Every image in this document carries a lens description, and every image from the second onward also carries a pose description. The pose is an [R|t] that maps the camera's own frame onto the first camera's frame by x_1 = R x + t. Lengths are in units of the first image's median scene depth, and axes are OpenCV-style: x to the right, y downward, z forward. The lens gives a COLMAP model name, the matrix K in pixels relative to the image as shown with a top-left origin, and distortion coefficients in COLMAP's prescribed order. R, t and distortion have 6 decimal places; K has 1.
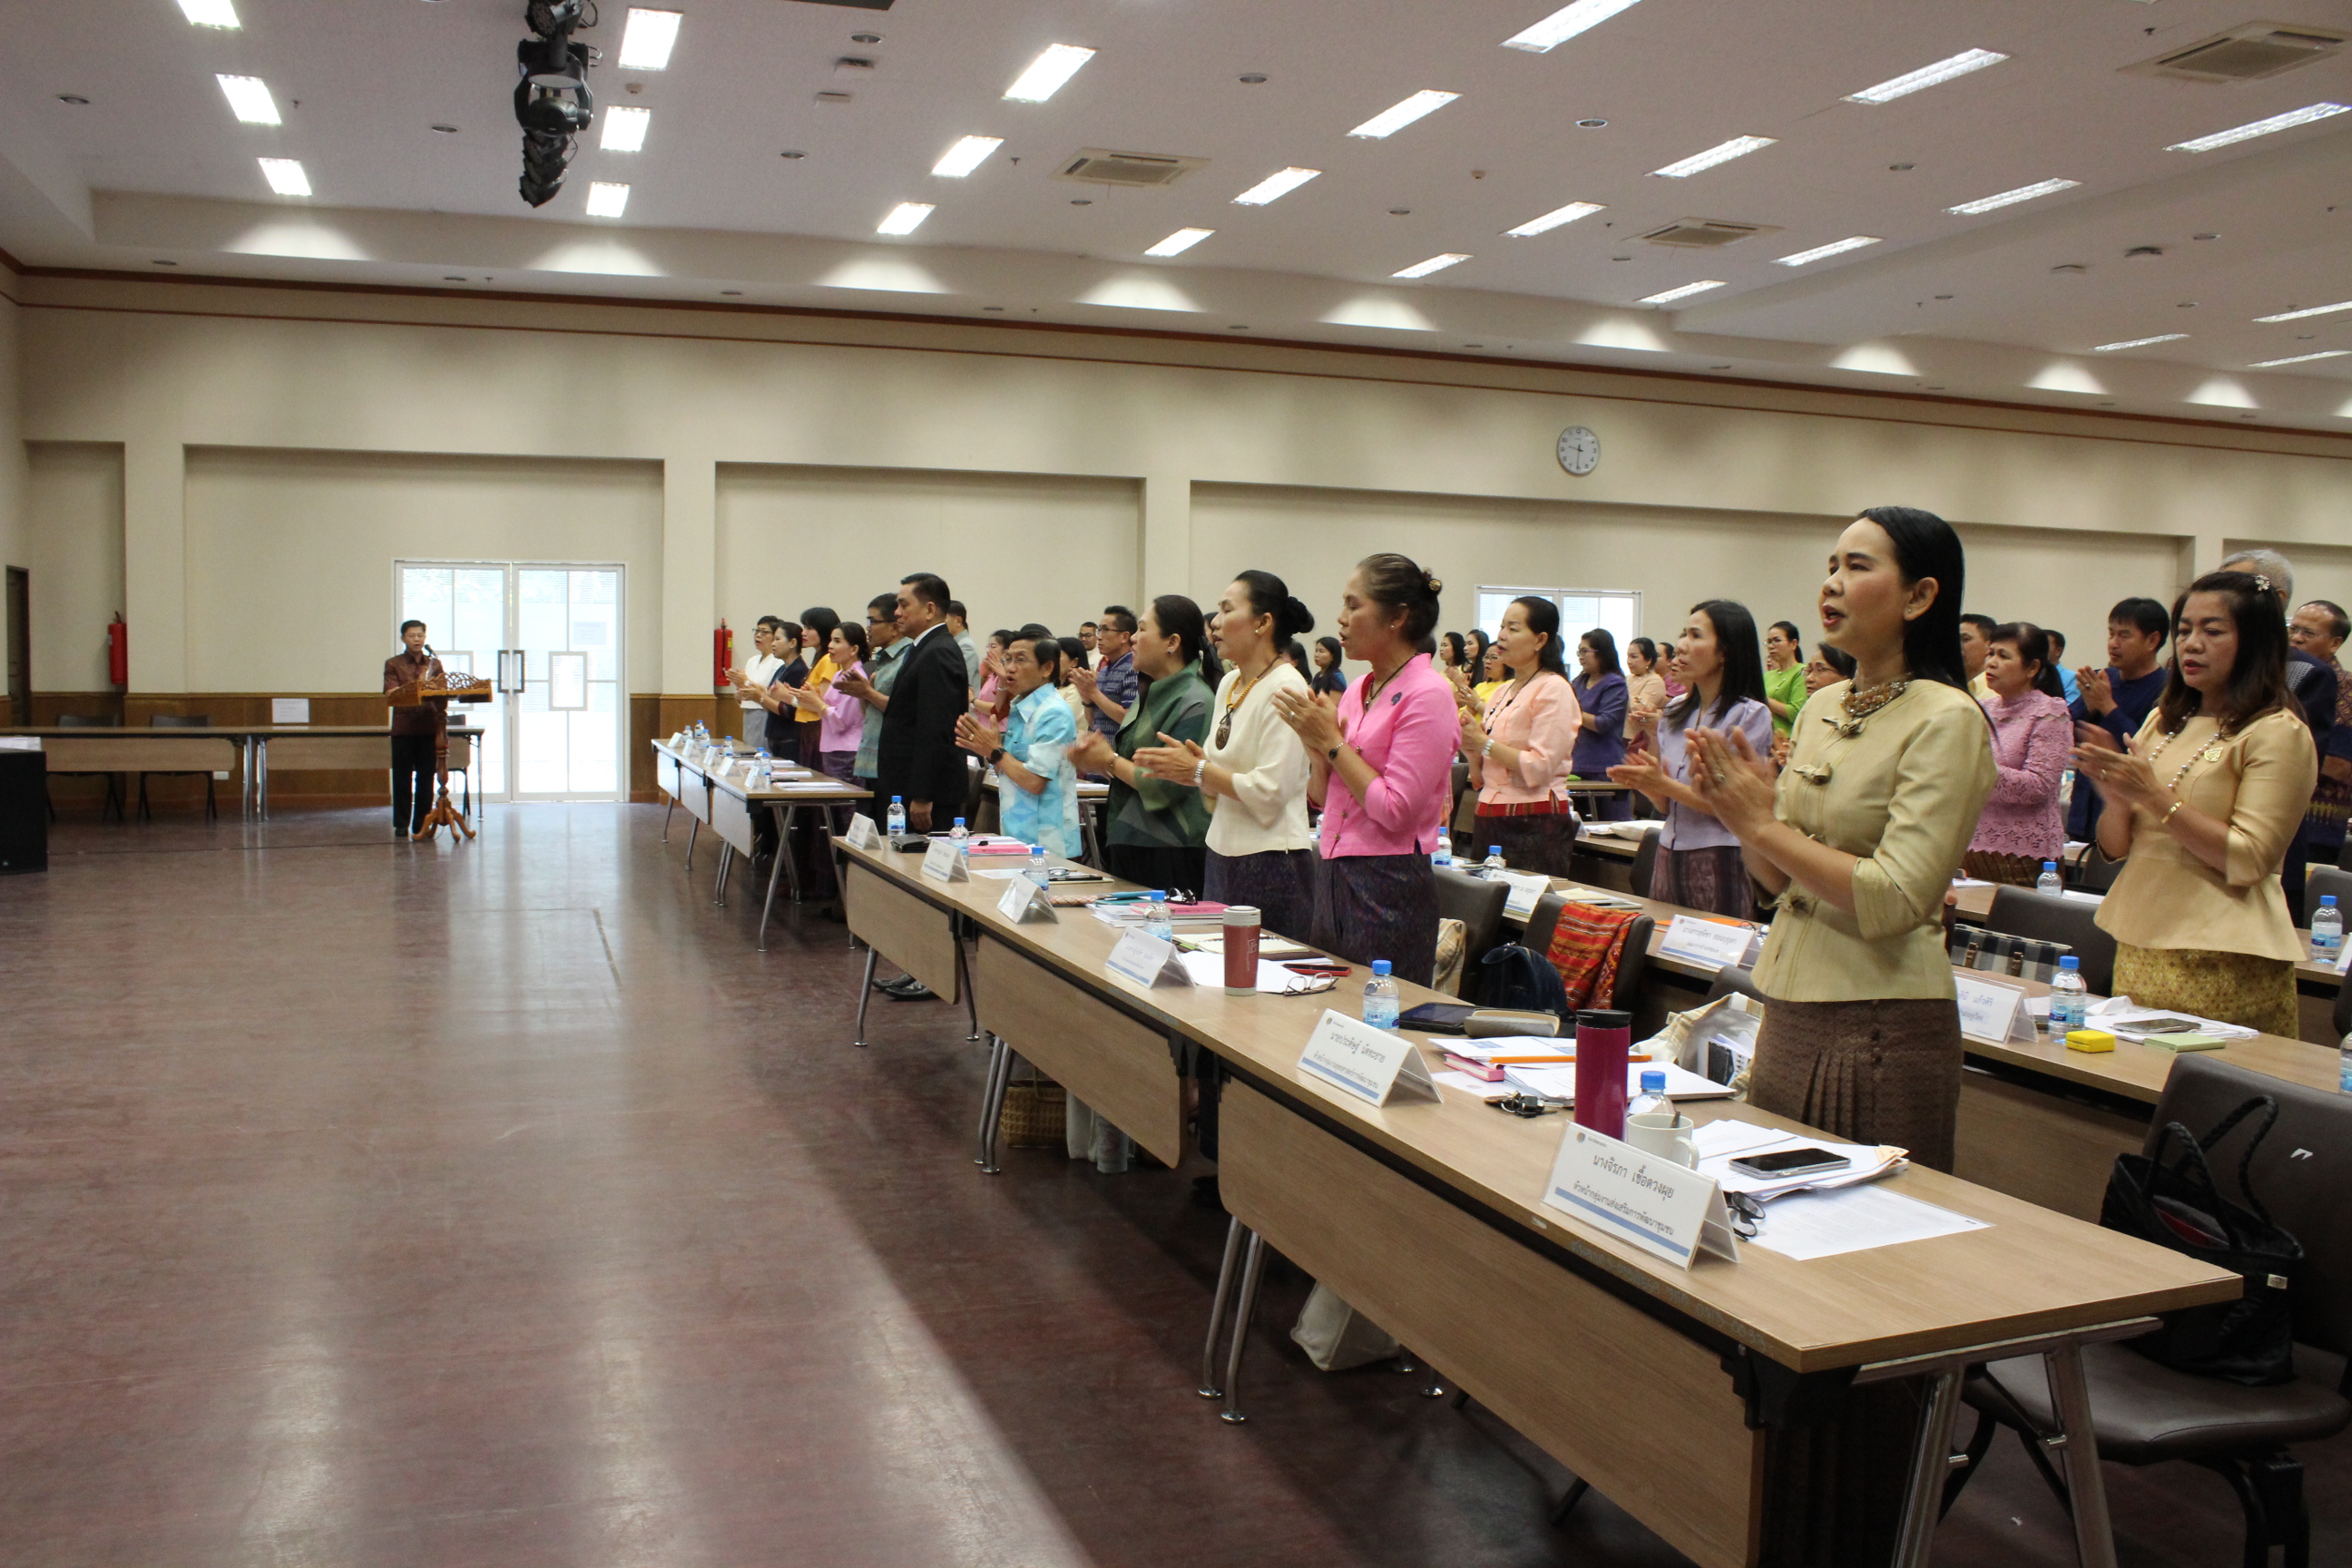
lens RADIAL K [[1952.9, 0, 1138.4], [0, 1952.9, 806.5], [0, 0, 1]] dist [-0.146558, 0.095697]
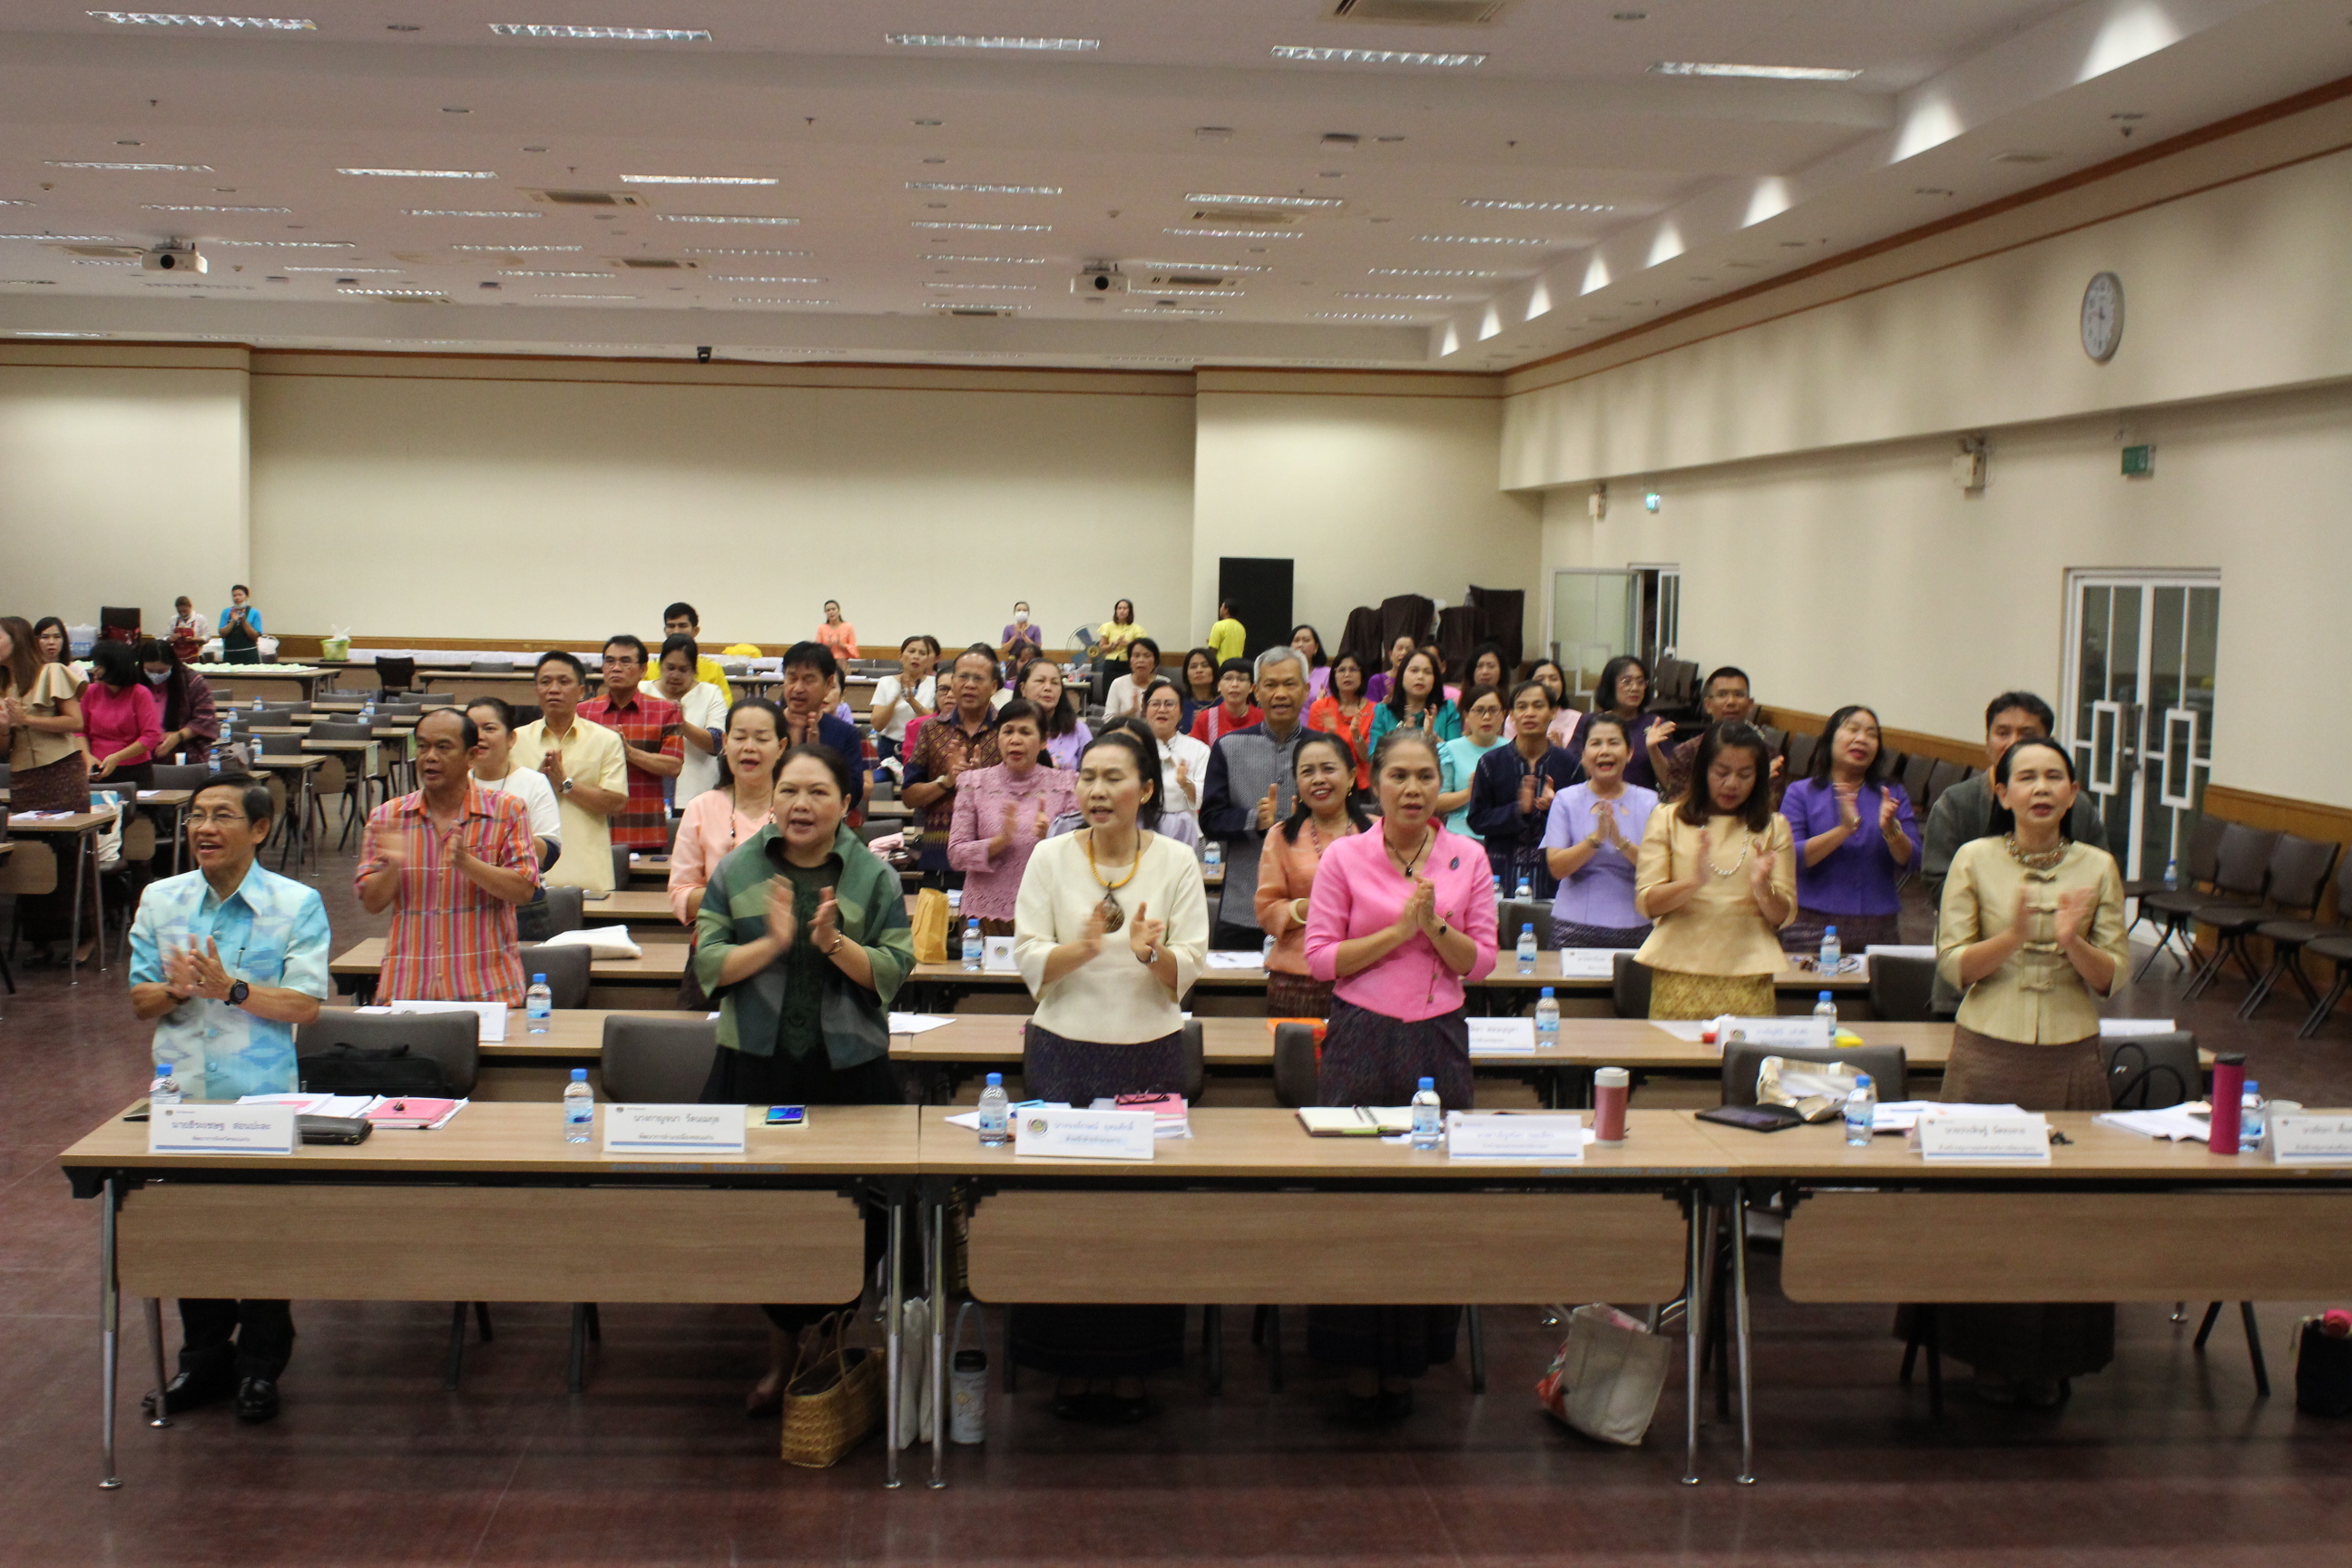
lens RADIAL K [[2697.5, 0, 1168.0], [0, 2697.5, 800.0], [0, 0, 1]] dist [-0.073978, 0.000000]
pose [[0.245067, -0.089923, 0.965327, -1.055358], [0.055105, 0.995372, 0.078733, -0.169141], [-0.967939, 0.033900, 0.248888, 0.597874]]
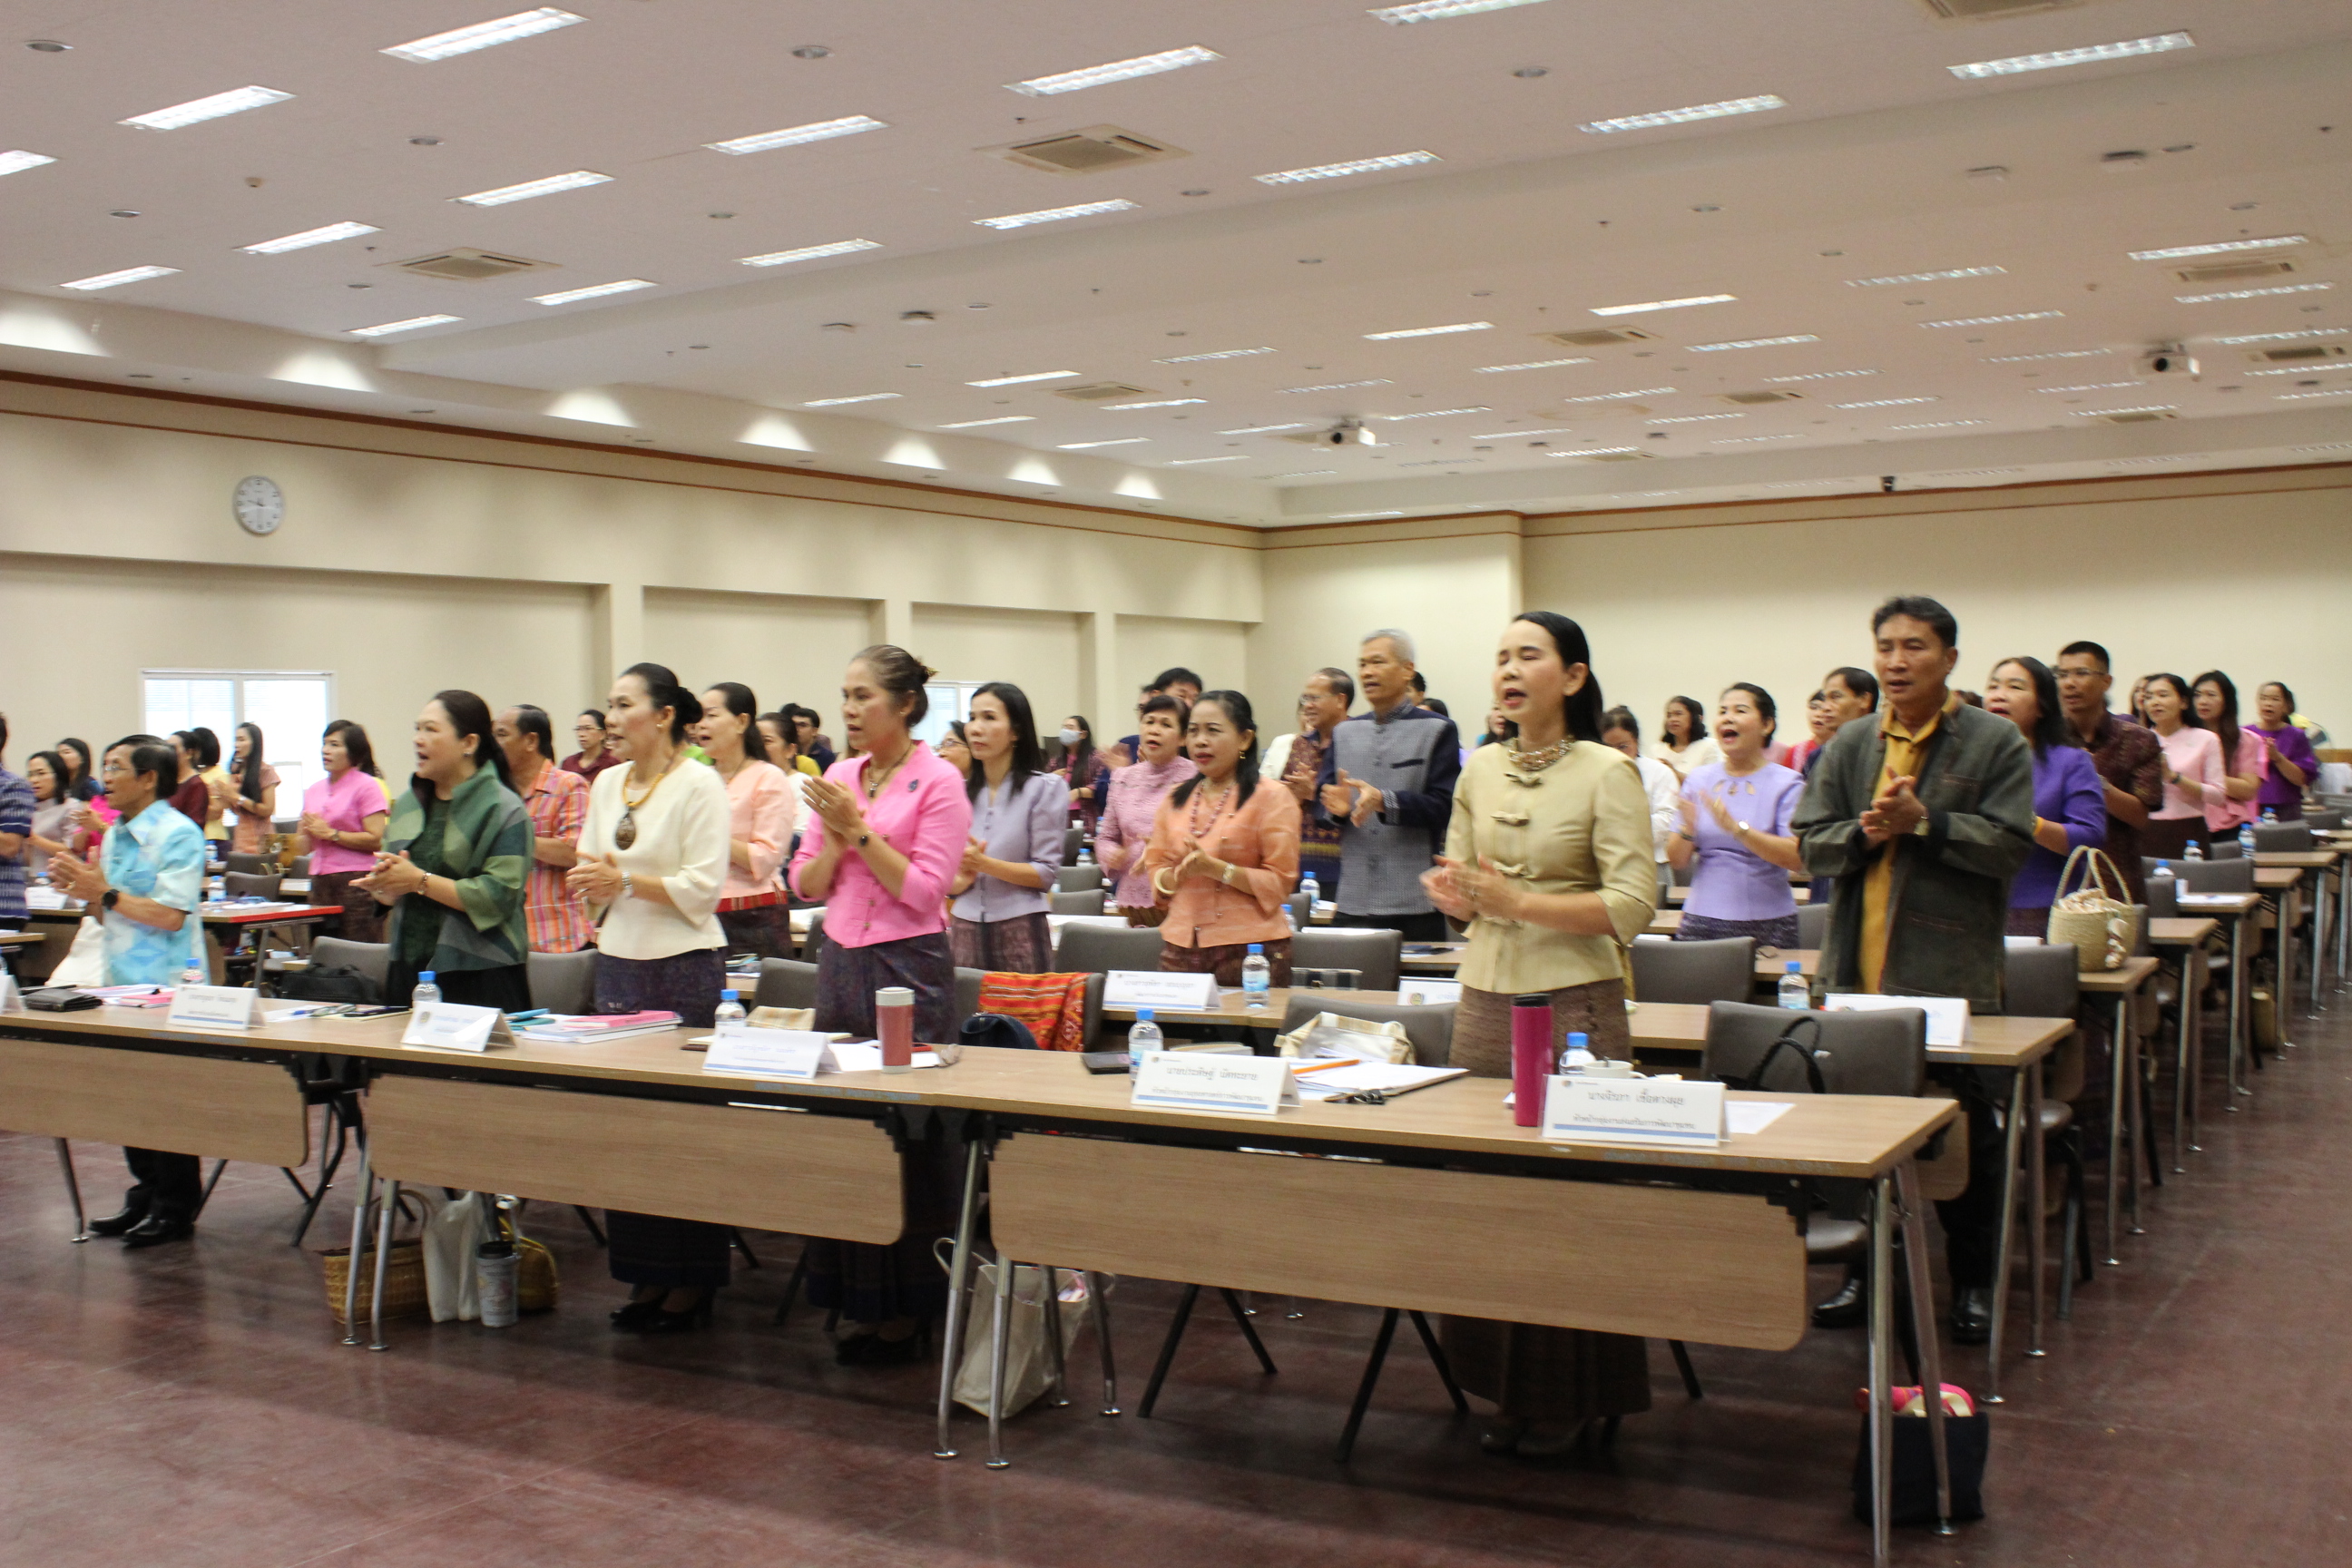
lens RADIAL K [[2363.4, 0, 1132.8], [0, 2363.4, 841.2], [0, 0, 1]] dist [-0.094559, 0.000000]
pose [[0.773455, -0.057255, 0.631260, -0.448916], [0.079968, 0.996769, -0.007574, -0.005090], [-0.628786, 0.056339, 0.775535, -0.041093]]
